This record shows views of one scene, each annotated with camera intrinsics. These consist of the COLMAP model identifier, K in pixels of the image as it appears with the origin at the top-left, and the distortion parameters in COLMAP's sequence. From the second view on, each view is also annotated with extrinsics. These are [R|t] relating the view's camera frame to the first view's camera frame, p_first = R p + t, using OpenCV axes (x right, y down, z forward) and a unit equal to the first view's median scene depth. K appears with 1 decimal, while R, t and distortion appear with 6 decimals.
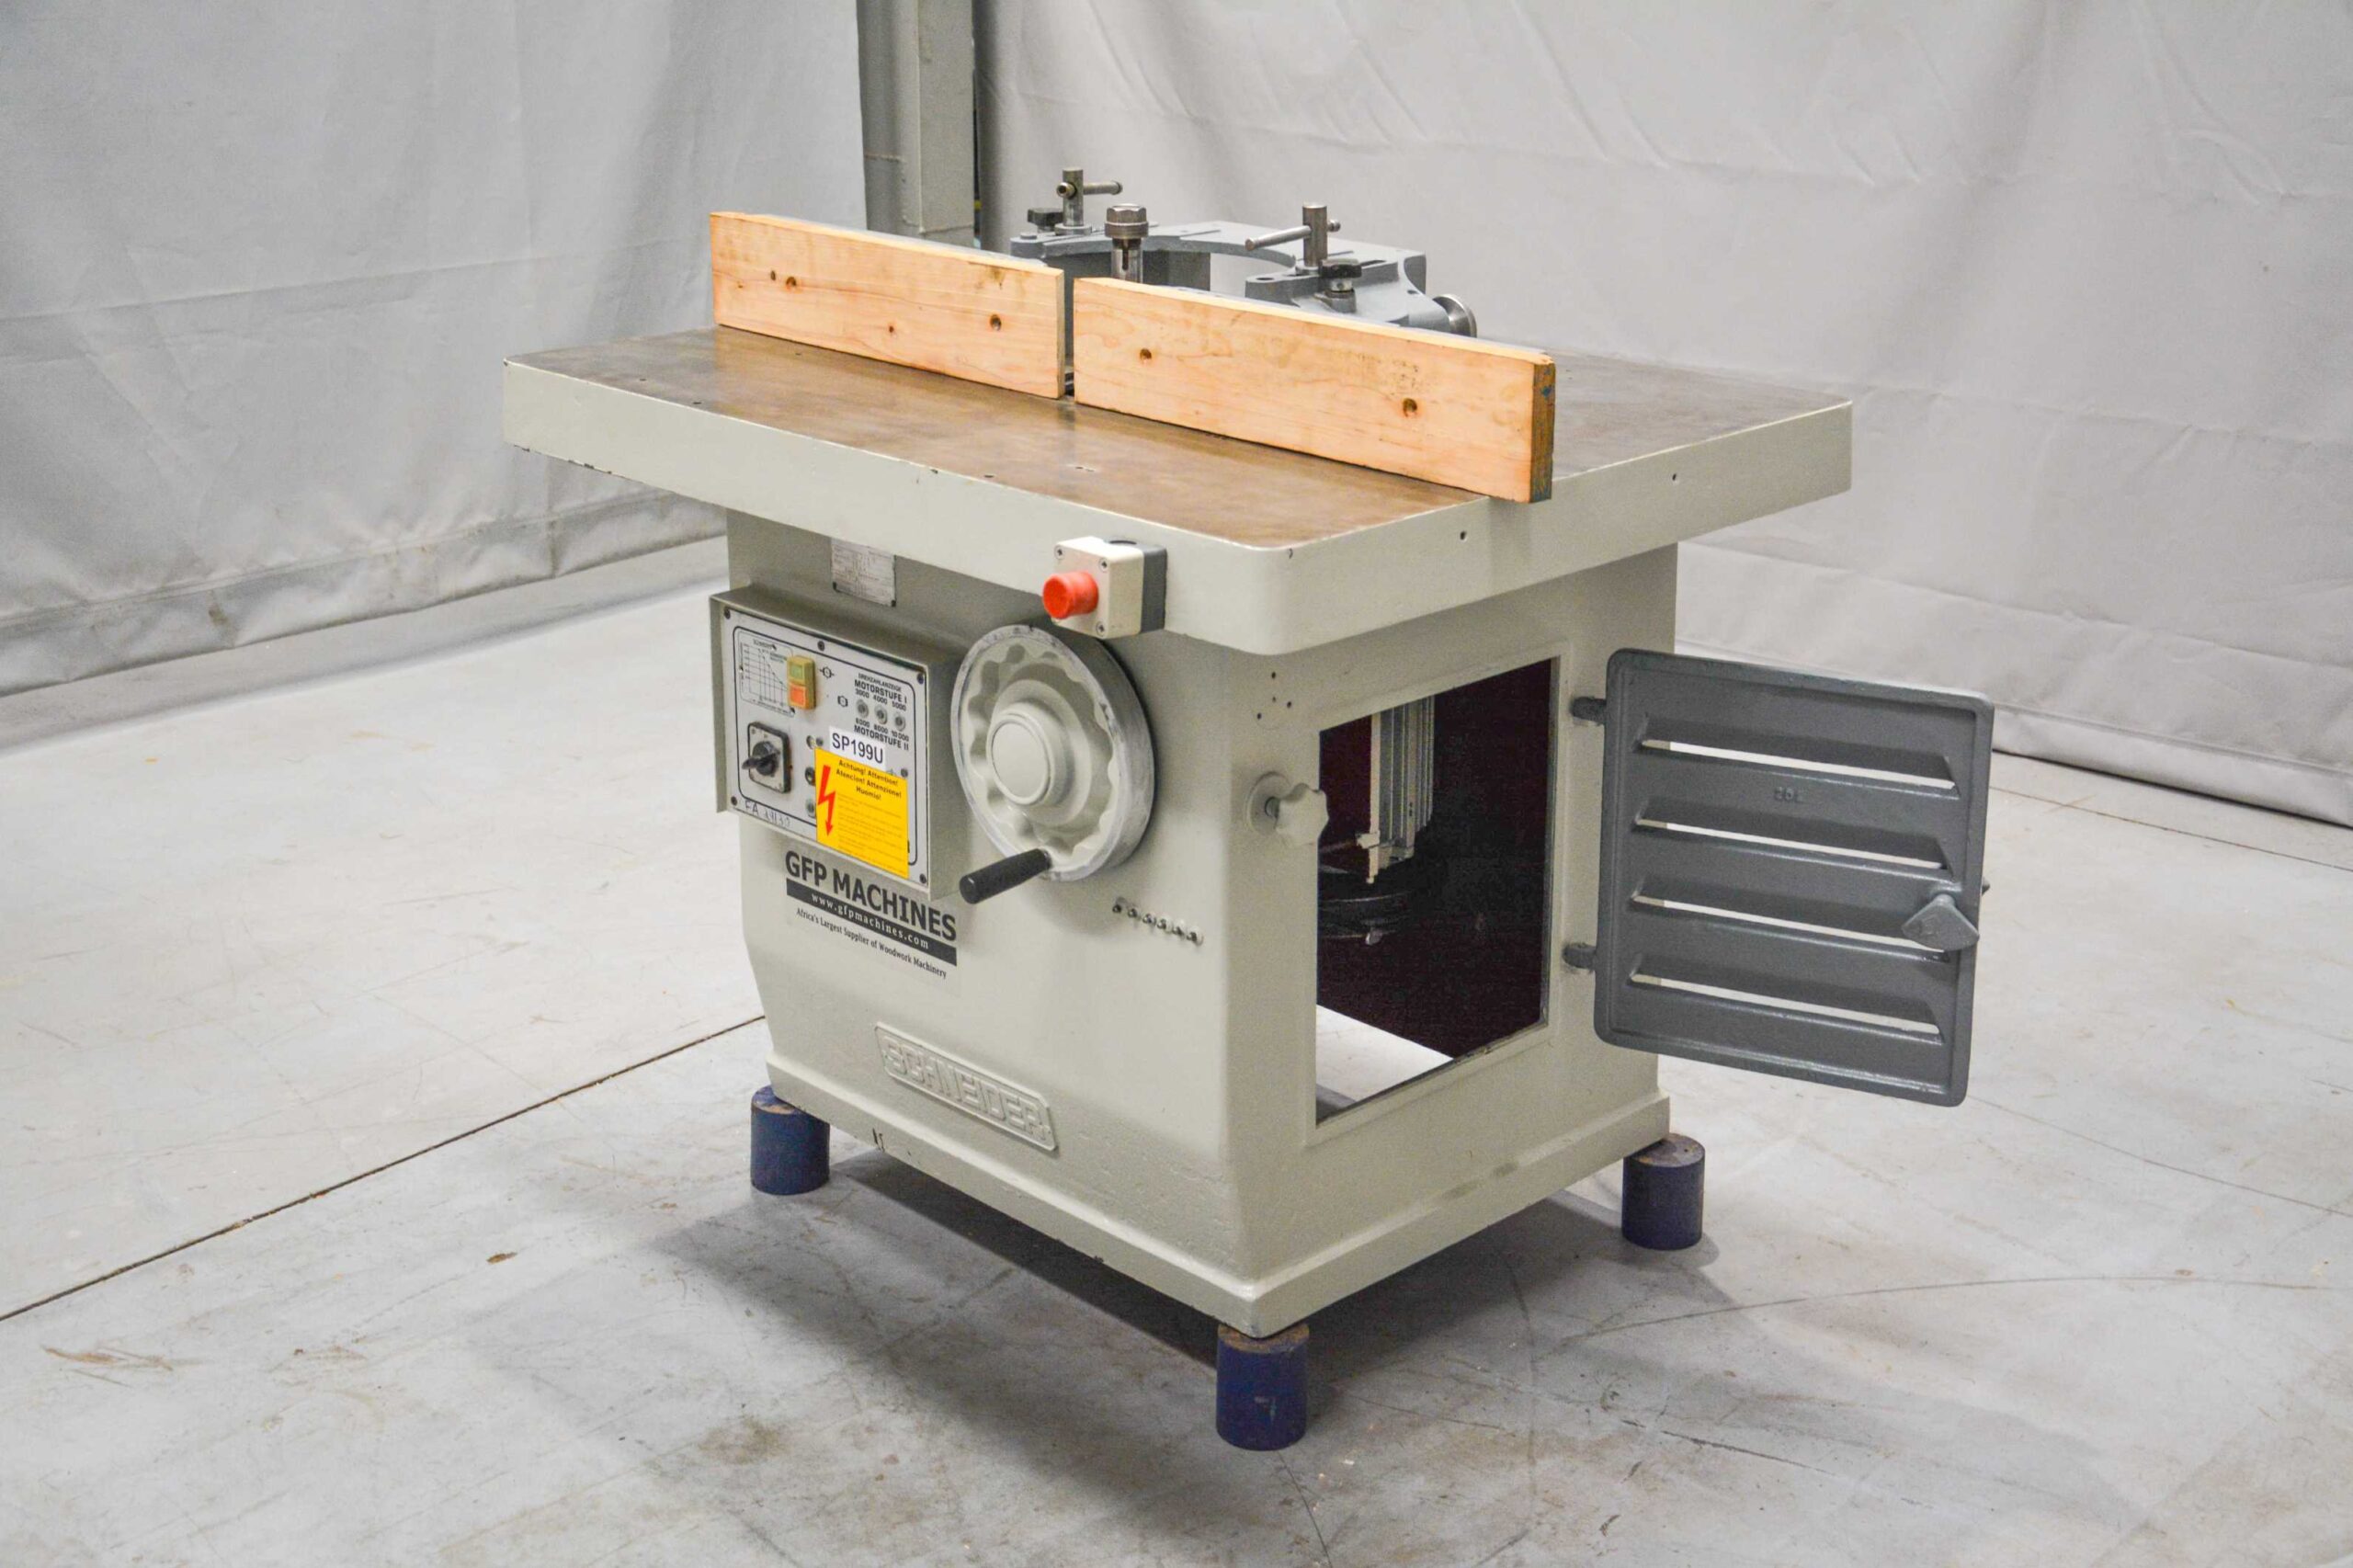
lens RADIAL K [[3033.0, 0, 1194.9], [0, 3033.0, 747.5], [0, 0, 1]] dist [0.131627, 0.000000]
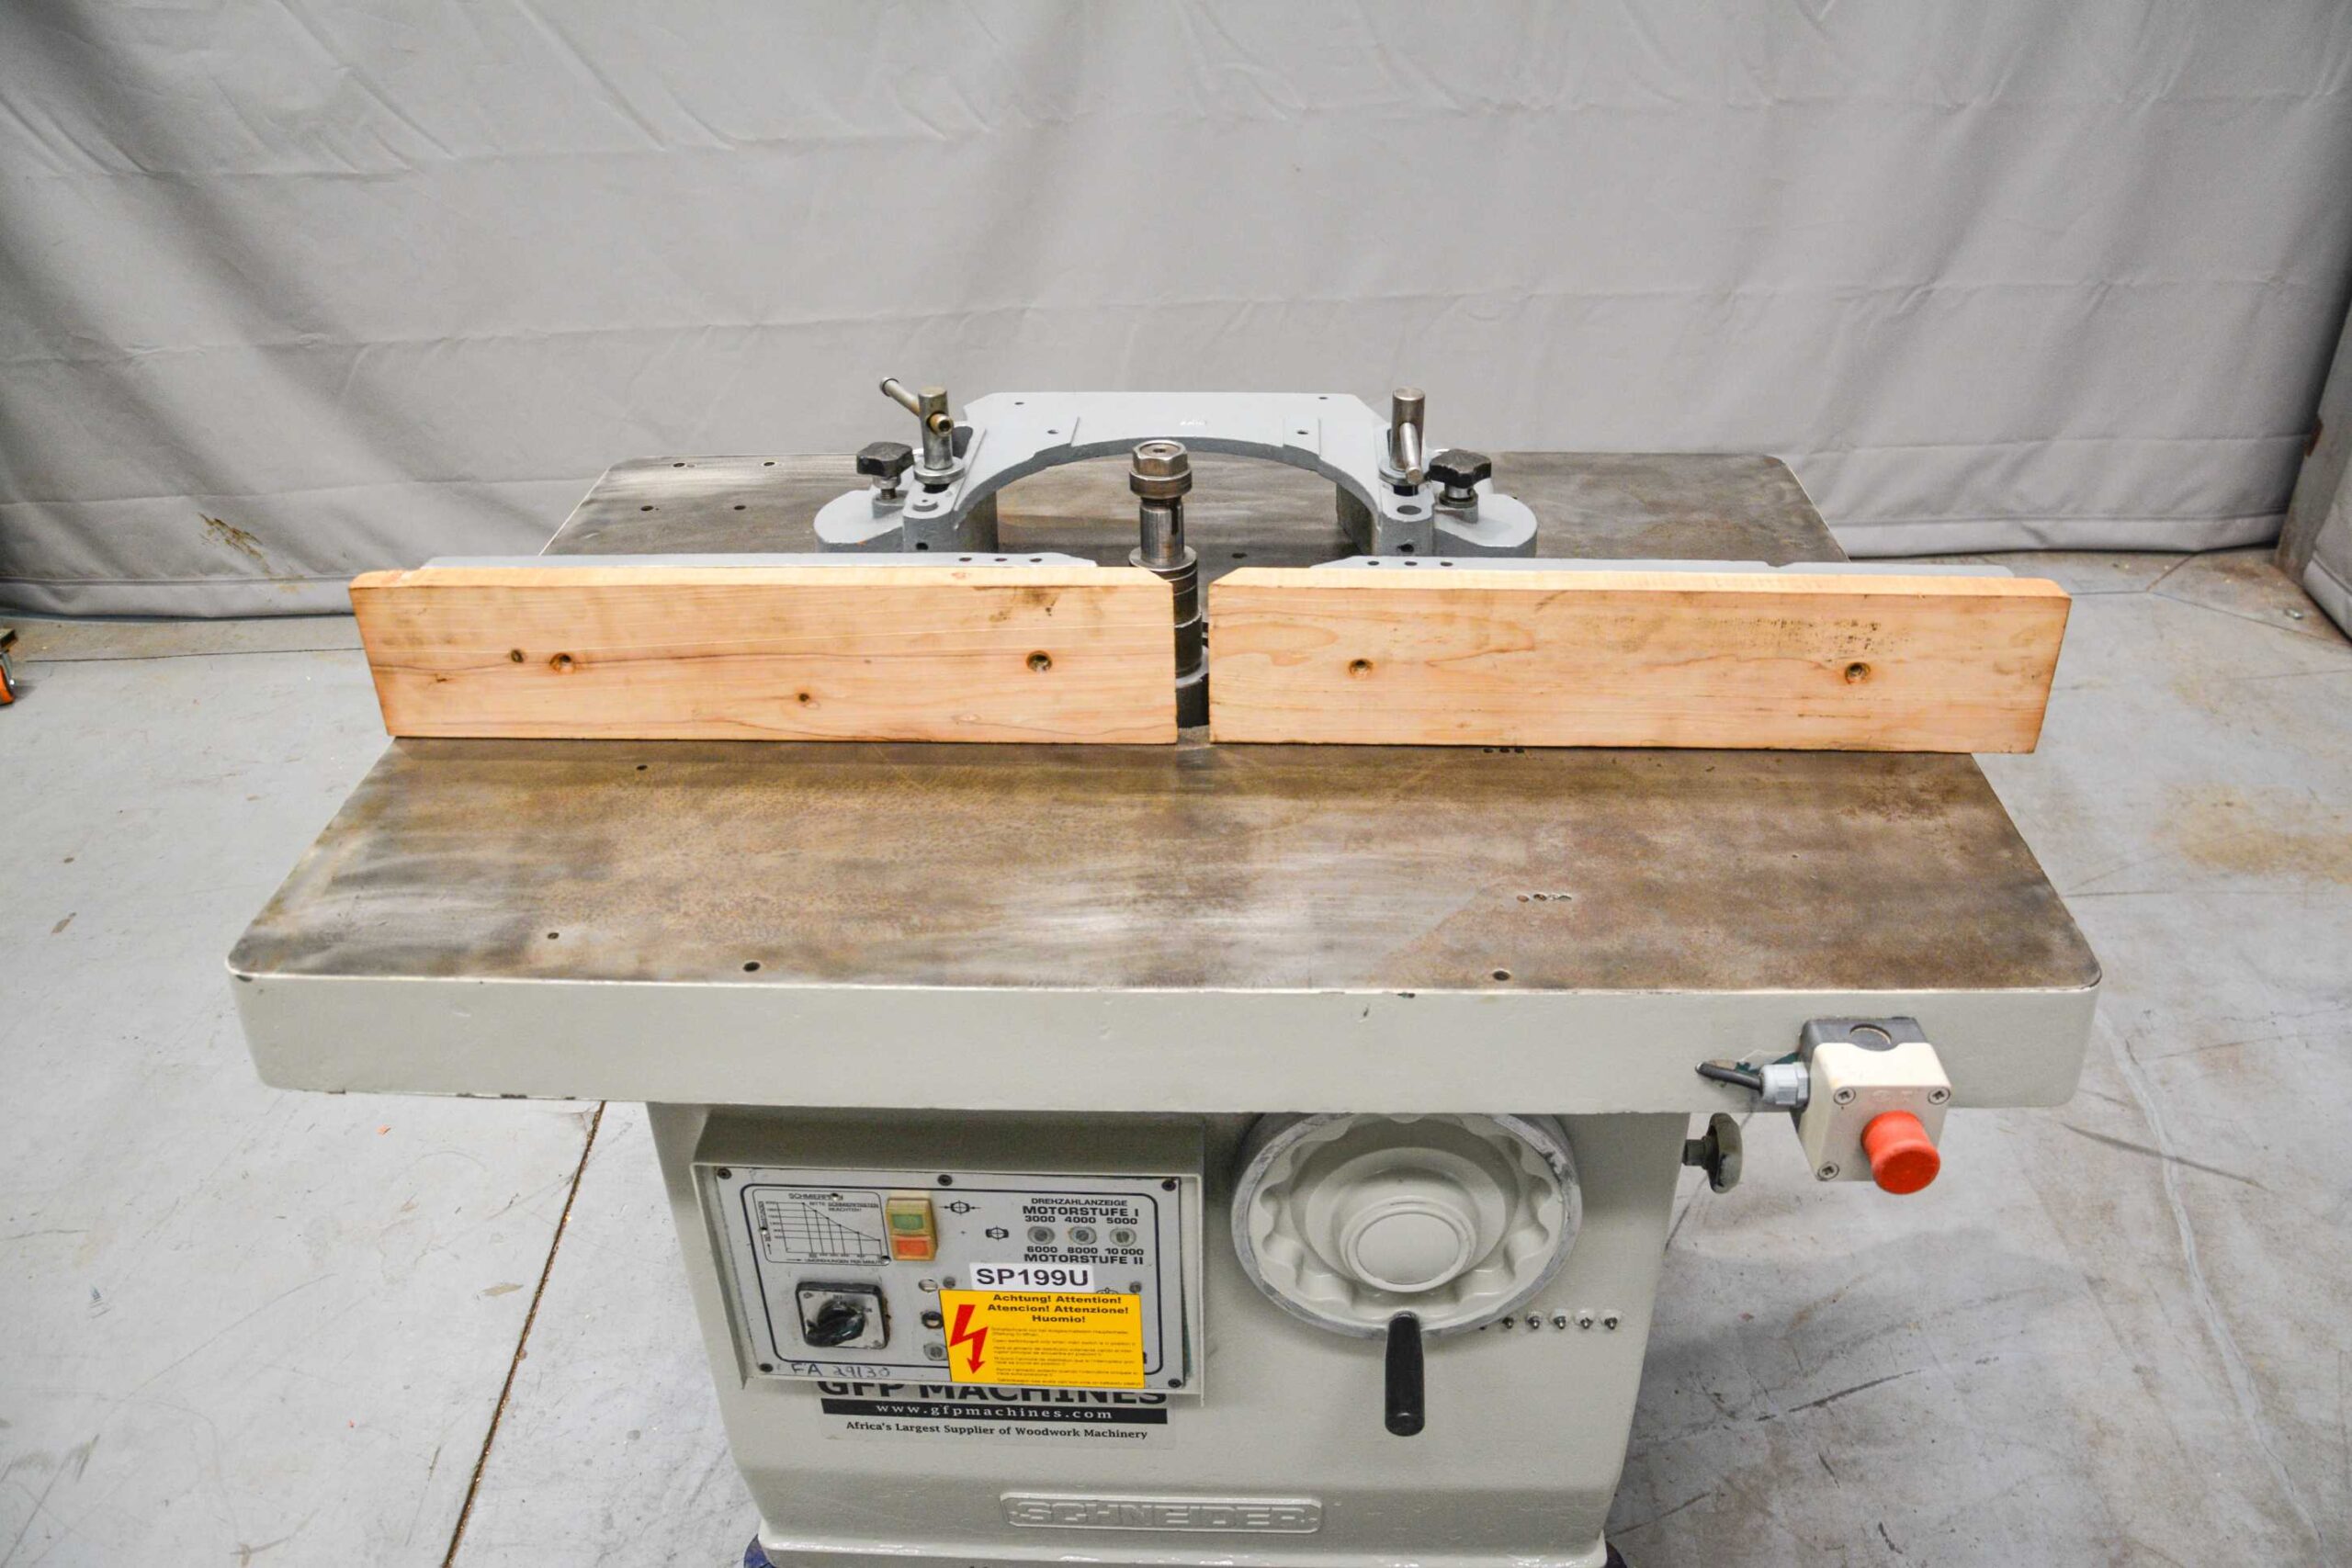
lens RADIAL K [[1797.1, 0, 1199.8], [0, 1797.1, 834.5], [0, 0, 1]] dist [-0.112556, 0.050746]
pose [[0.723627, -0.388833, 0.570238, -0.279063], [0.226717, 0.914271, 0.335720, -0.226647], [-0.651891, -0.113653, 0.749747, 0.655197]]
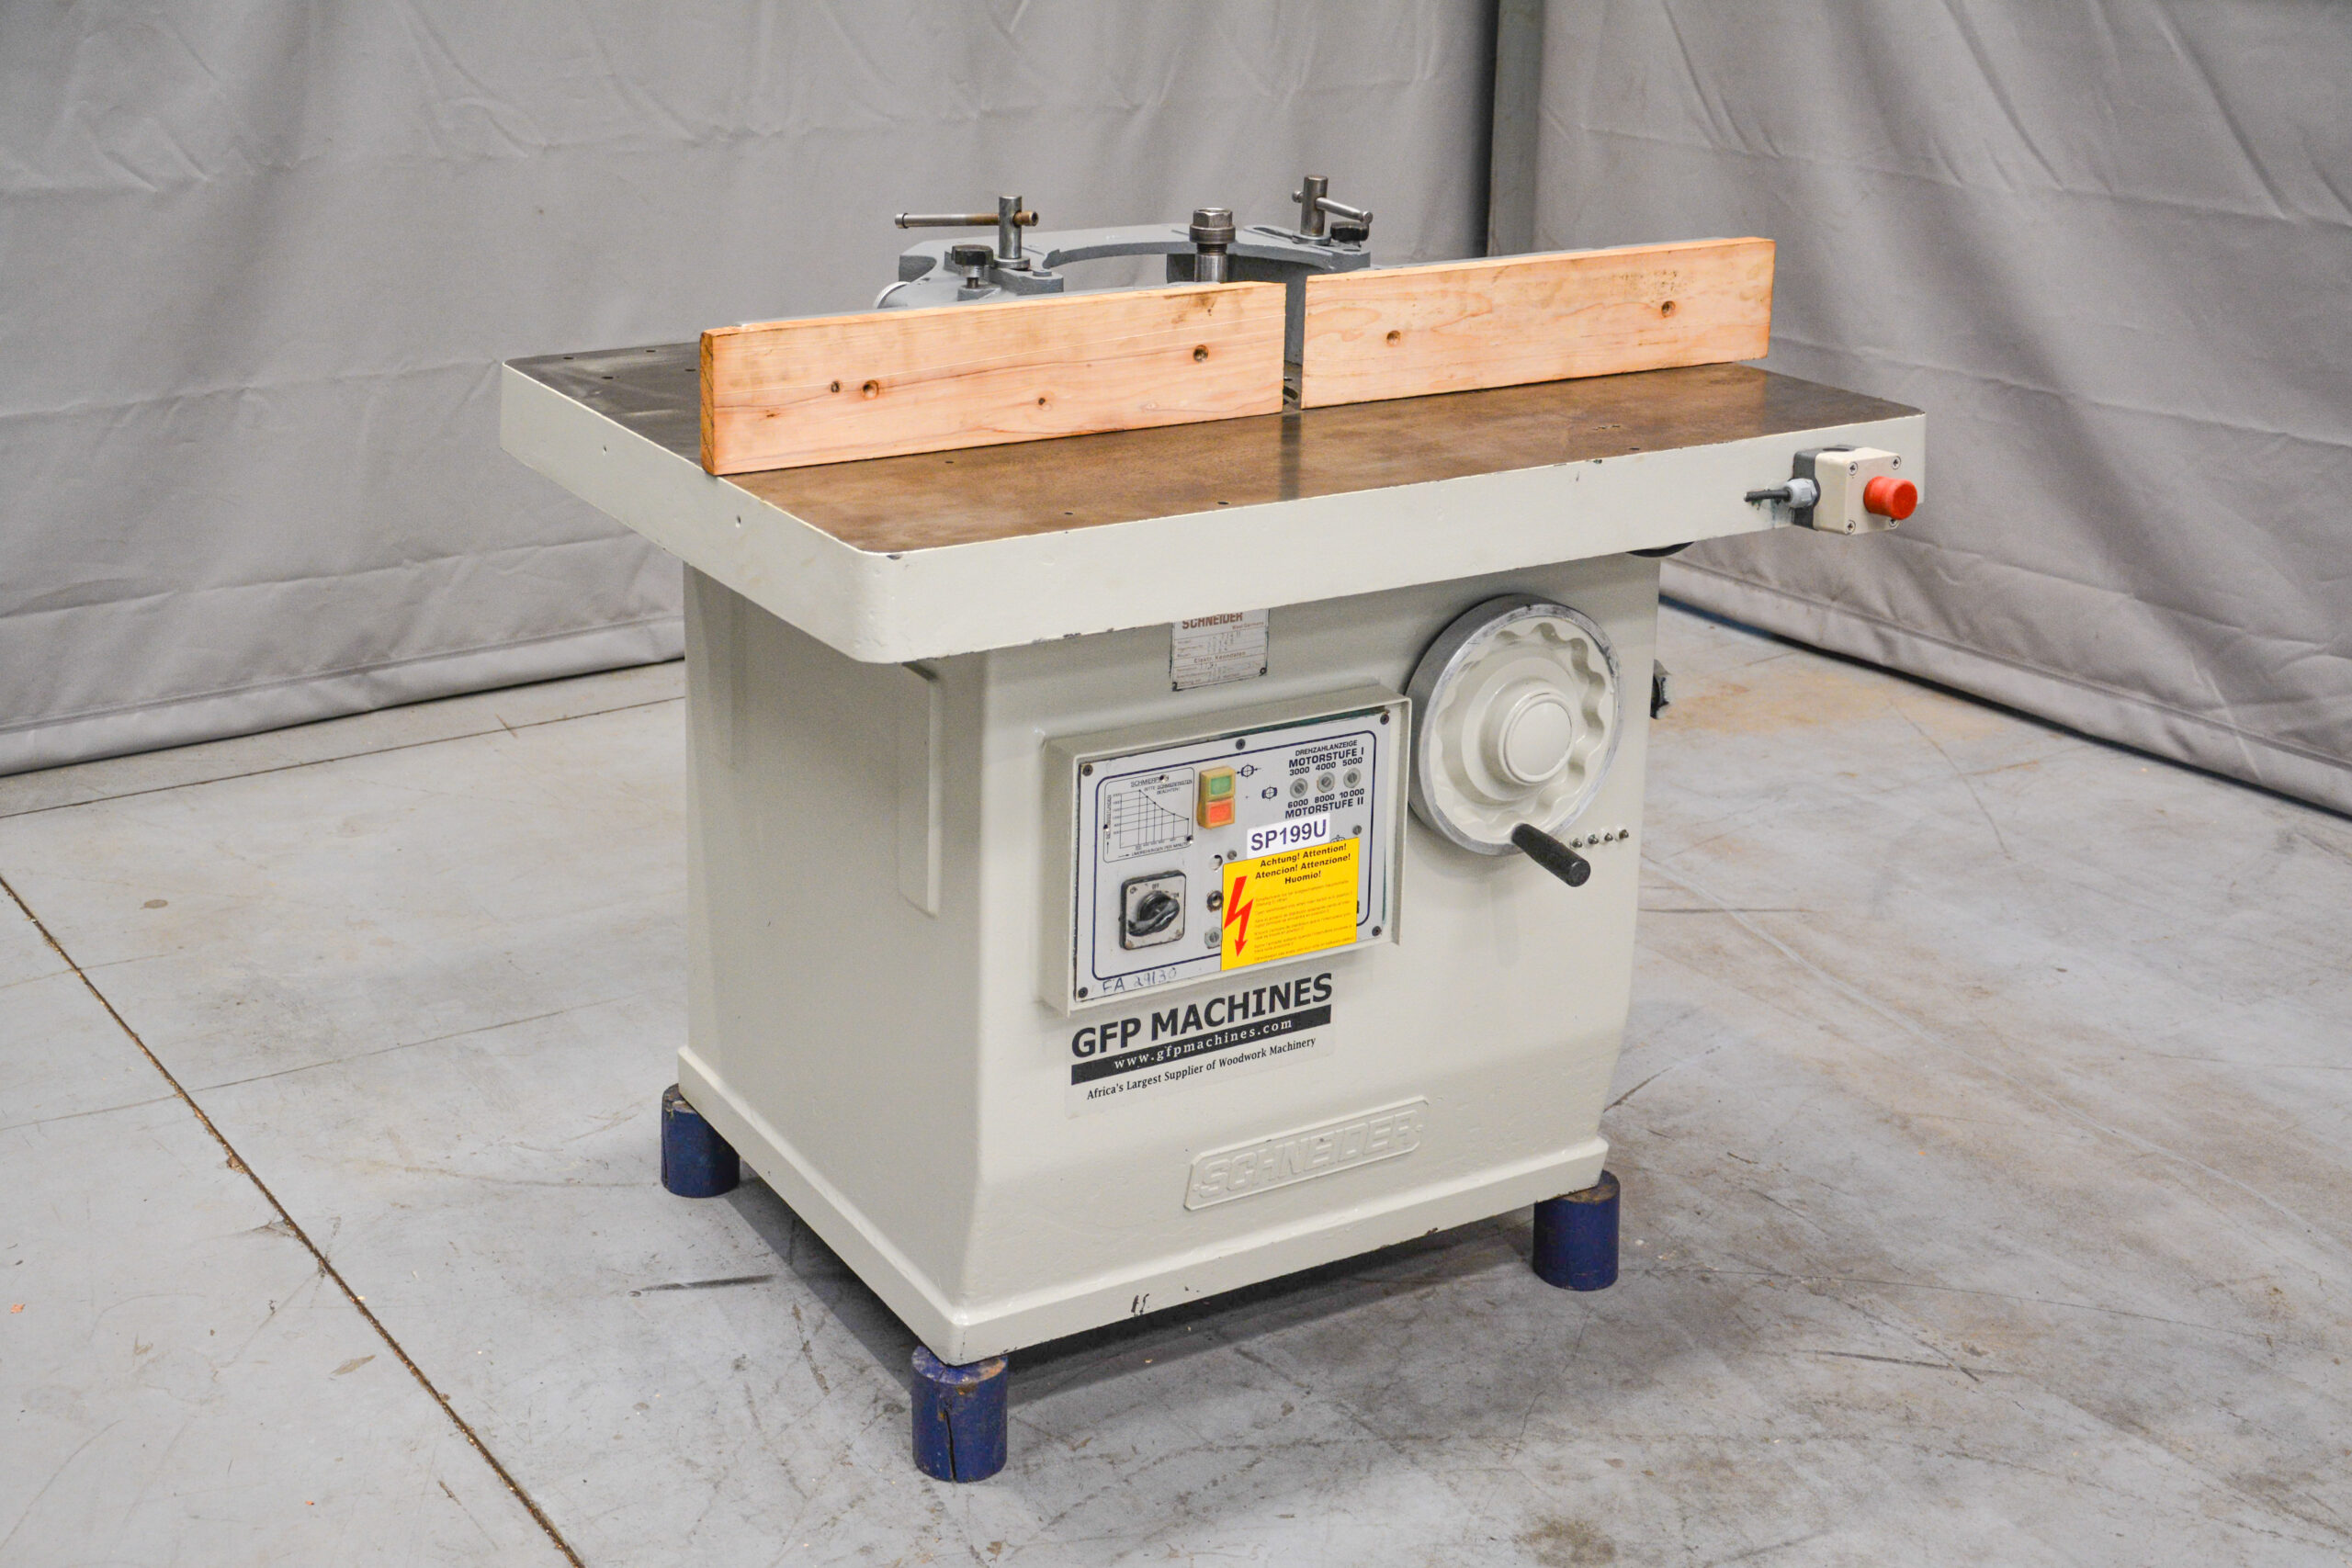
lens RADIAL K [[2836.8, 0, 1006.2], [0, 2836.8, 600.7], [0, 0, 1]] dist [0.070654, 0.000000]
pose [[0.253556, -0.266610, 0.929854, -0.879686], [0.286046, 0.938943, 0.191216, -0.245278], [-0.924060, 0.217497, 0.314337, 0.784528]]
